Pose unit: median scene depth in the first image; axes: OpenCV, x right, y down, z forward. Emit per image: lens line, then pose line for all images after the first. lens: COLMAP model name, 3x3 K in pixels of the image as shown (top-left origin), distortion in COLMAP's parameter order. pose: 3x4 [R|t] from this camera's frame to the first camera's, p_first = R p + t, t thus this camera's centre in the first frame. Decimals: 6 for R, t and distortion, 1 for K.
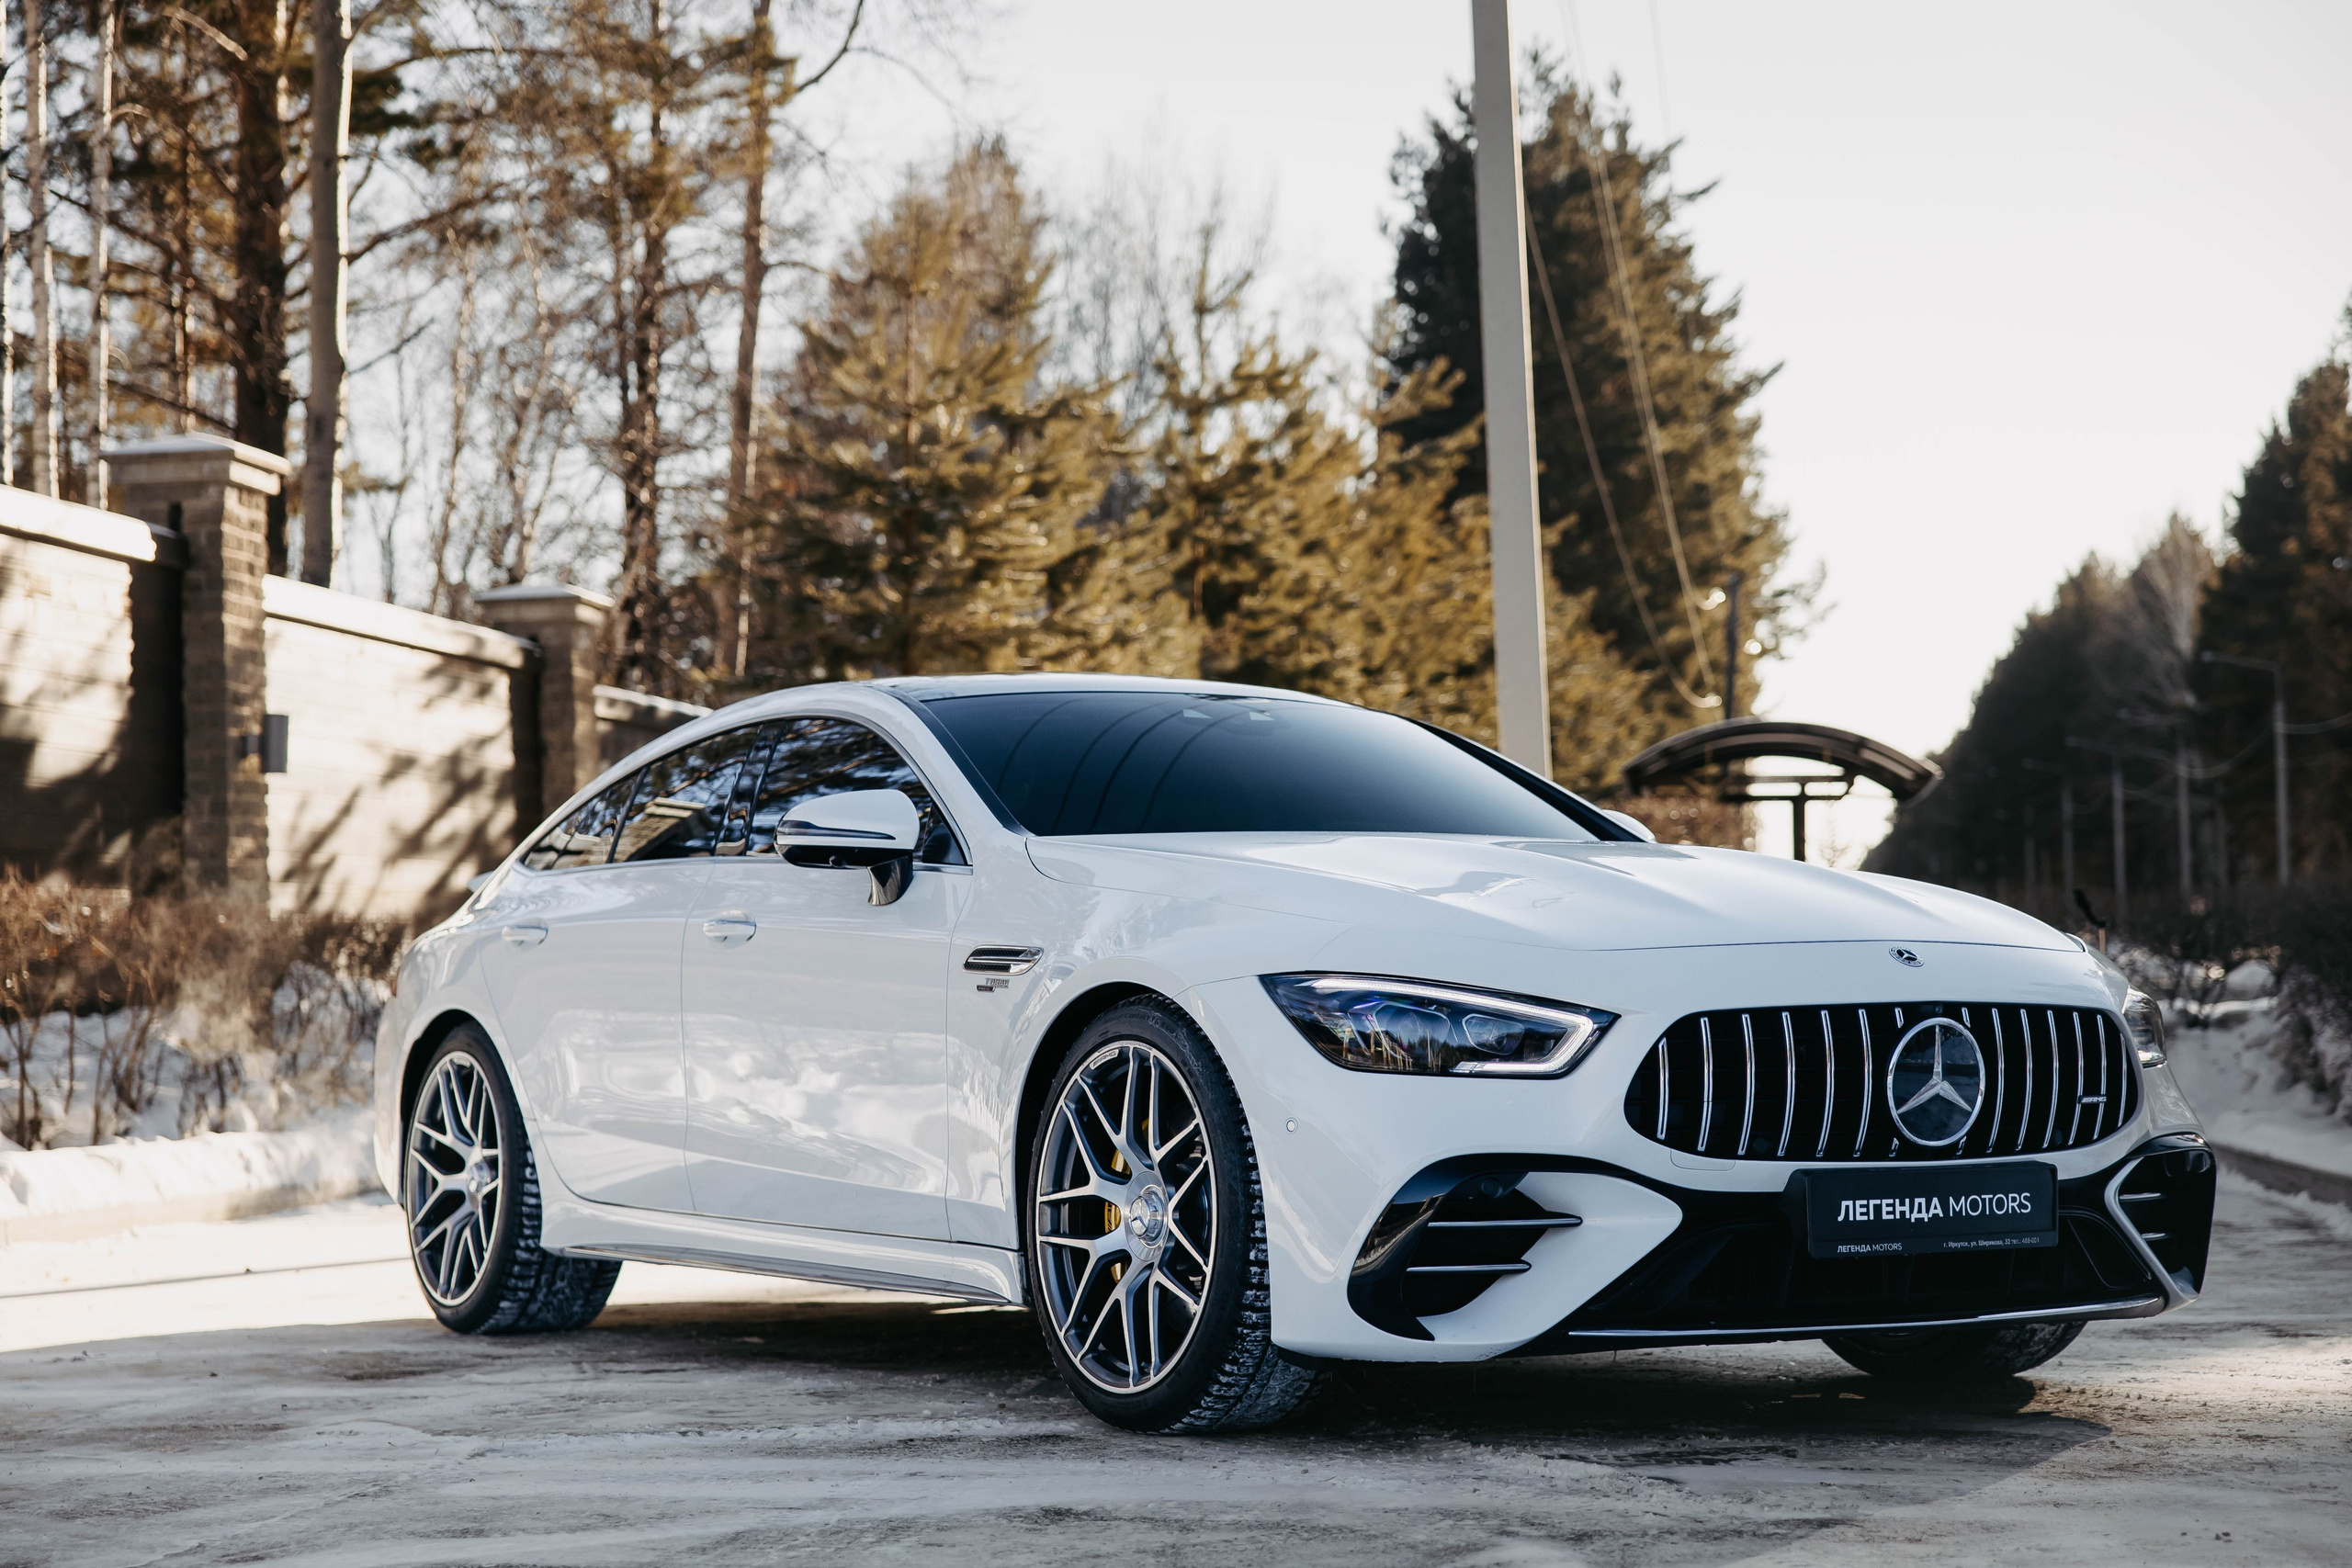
lens RADIAL K [[3946.8, 0, 1168.9], [0, 3946.8, 762.3], [0, 0, 1]] dist [0.043683, 0.000000]
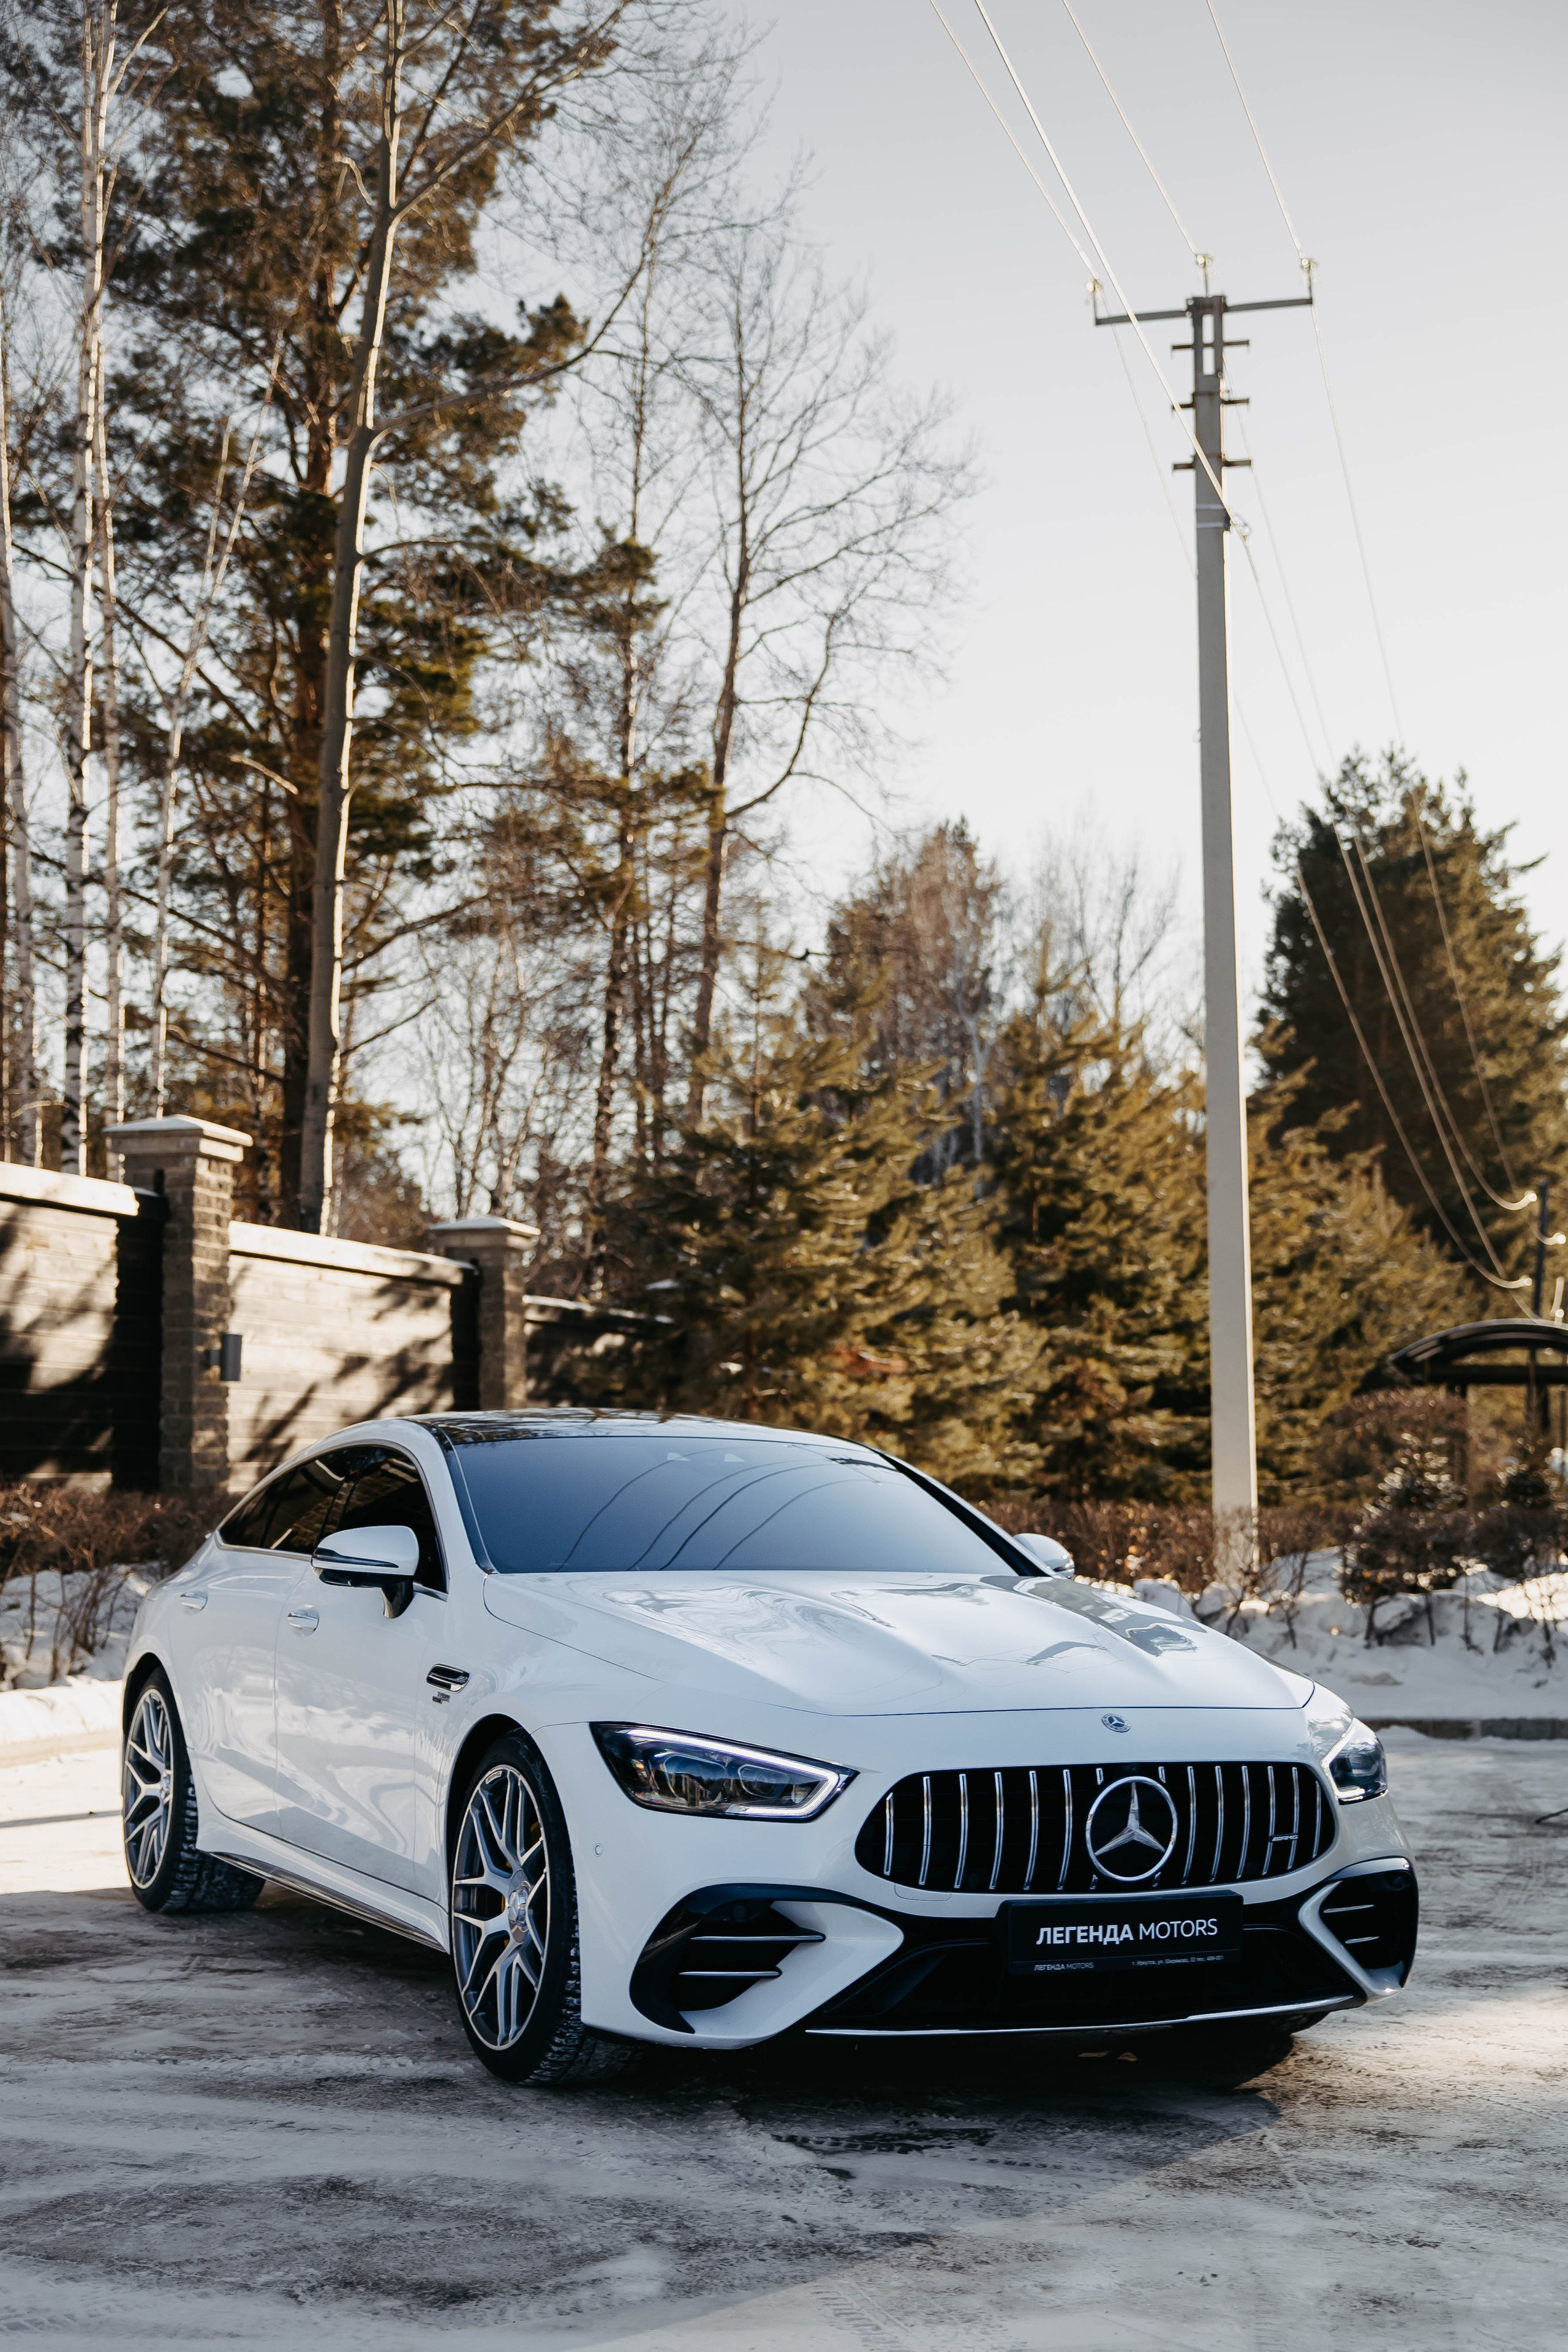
lens RADIAL K [[3135.3, 0, 773.4], [0, 3135.3, 1270.6], [0, 0, 1]] dist [0.051578, 0.000000]
pose [[0.993927, 0.015995, -0.108870, 0.059532], [-0.017218, 0.999799, -0.010302, -0.025456], [0.108684, 0.012114, 0.994003, 0.005817]]
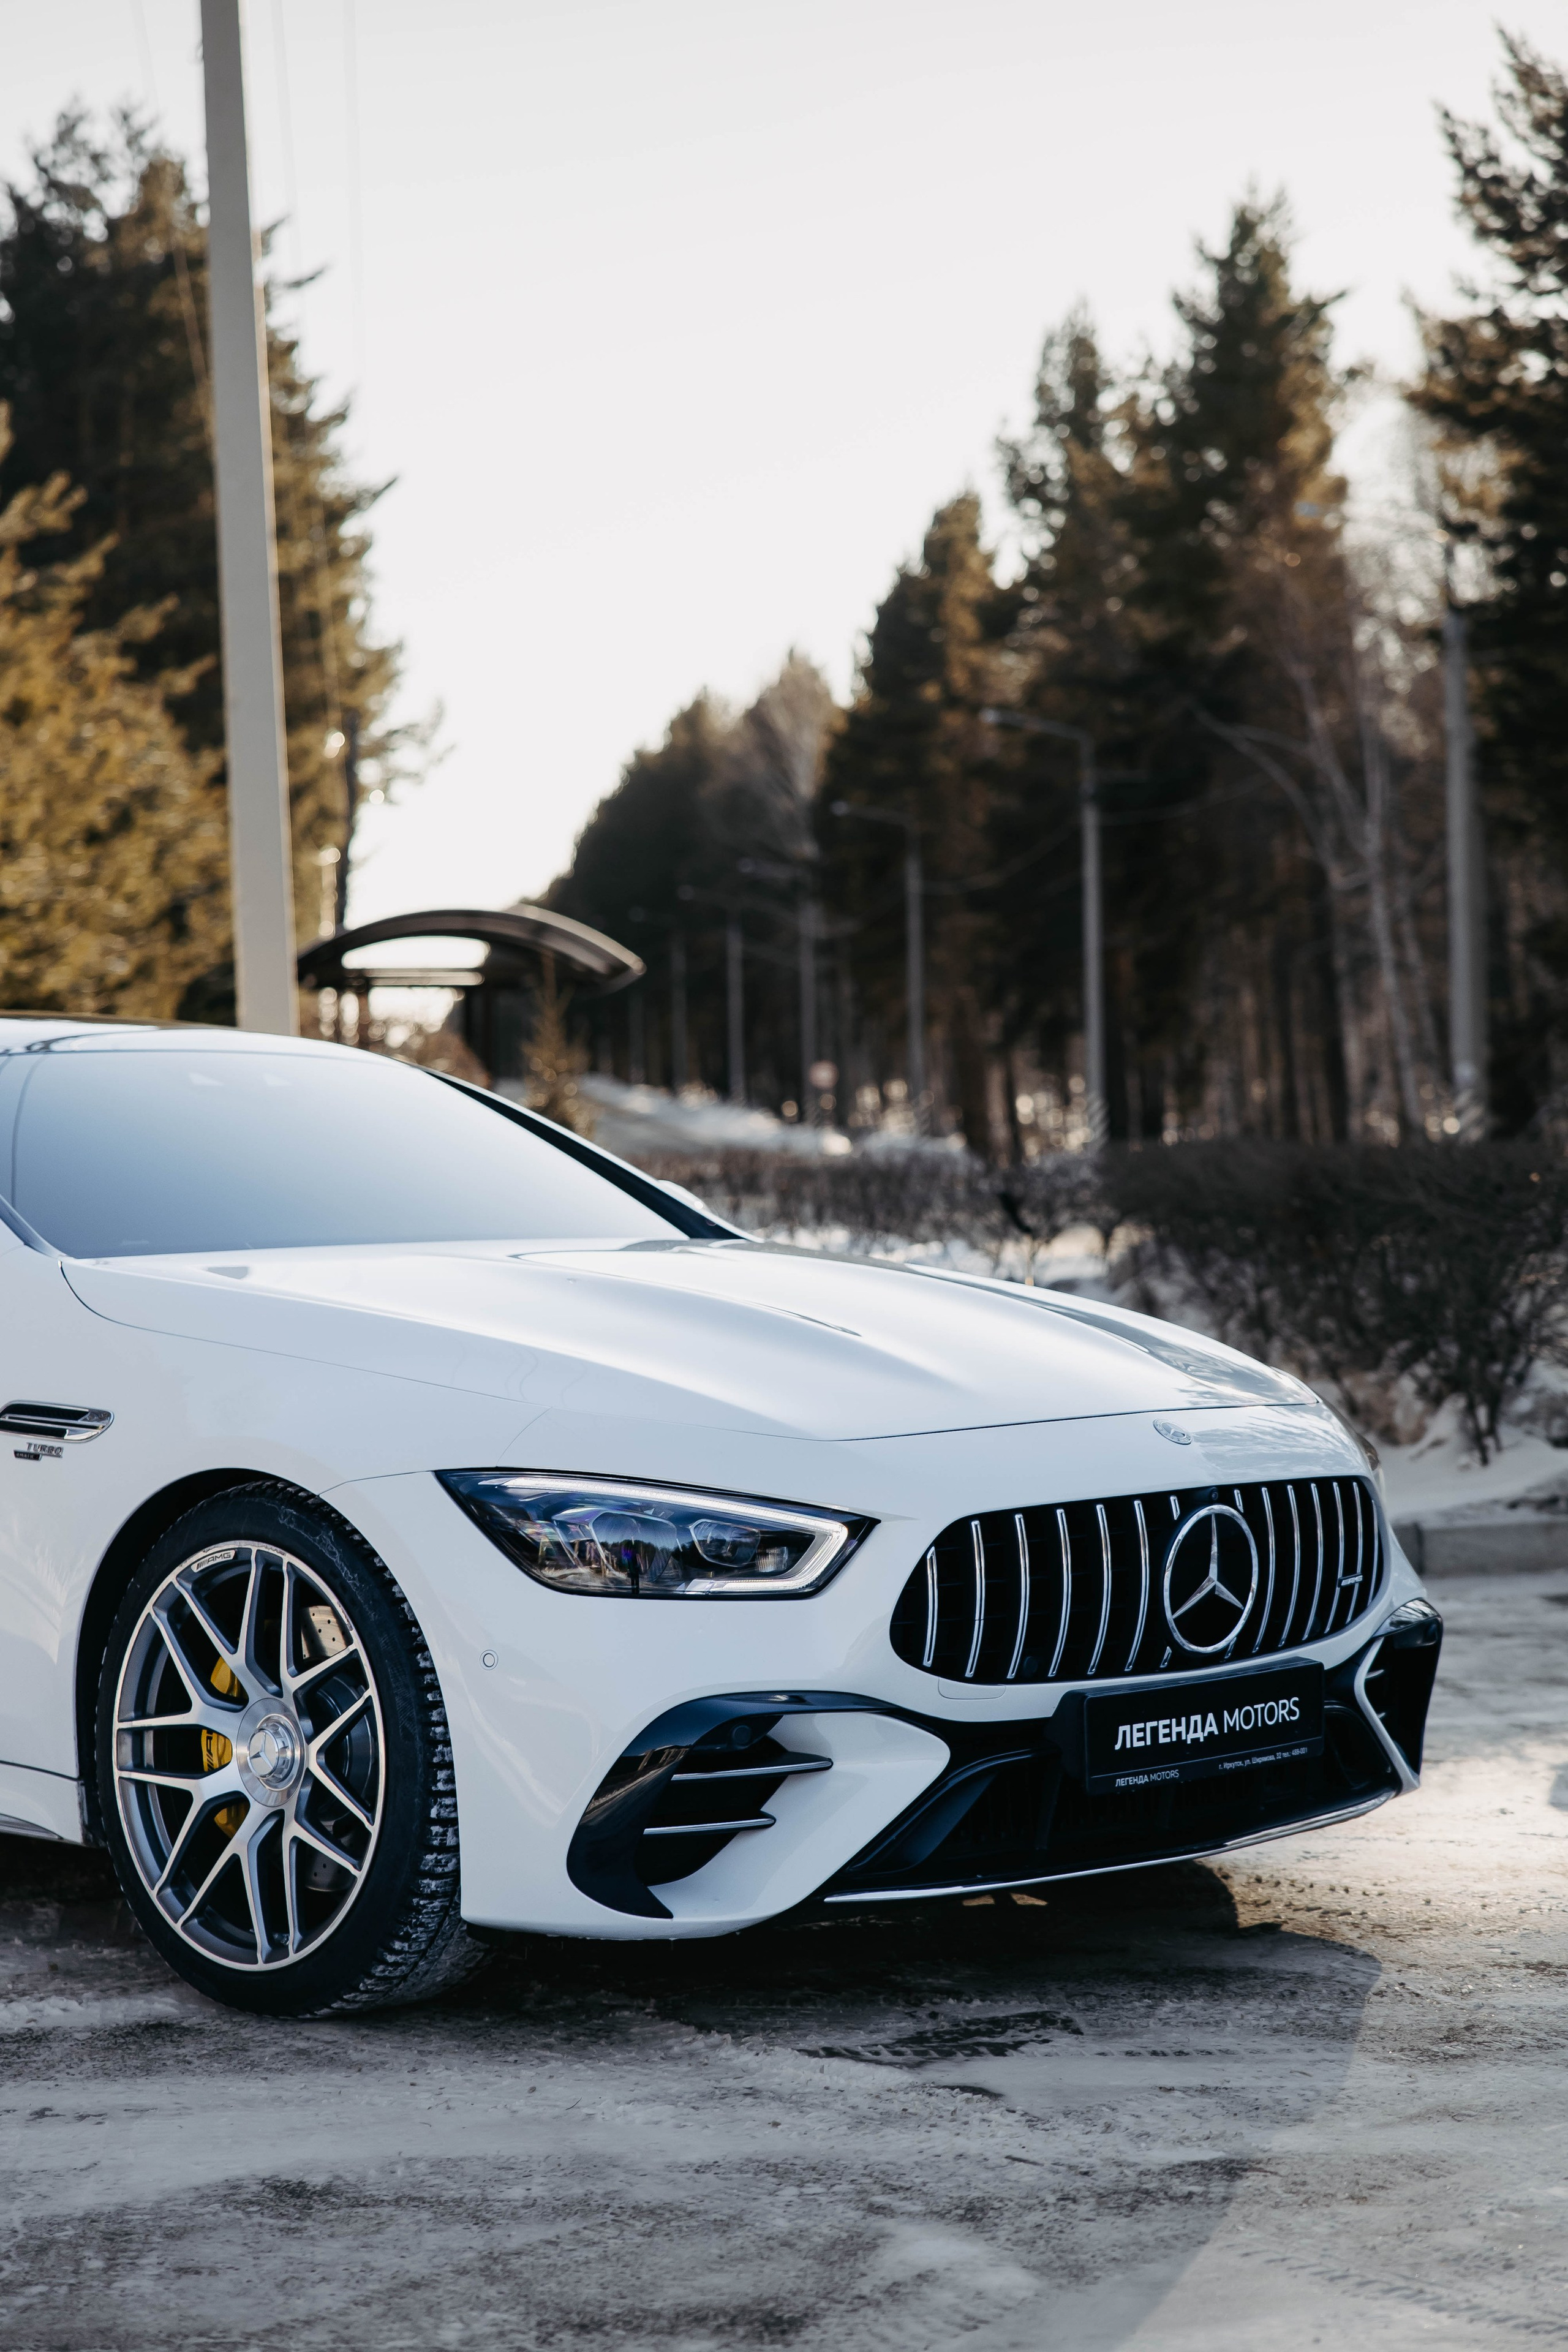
lens RADIAL K [[4353.3, 0, 768.5], [0, 4353.3, 1176.6], [0, 0, 1]] dist [0.043415, 0.000000]
pose [[0.969724, -0.003884, 0.244174, -0.041958], [-0.011374, 0.998070, 0.061047, -0.020346], [-0.243940, -0.061976, 0.967808, 0.034266]]
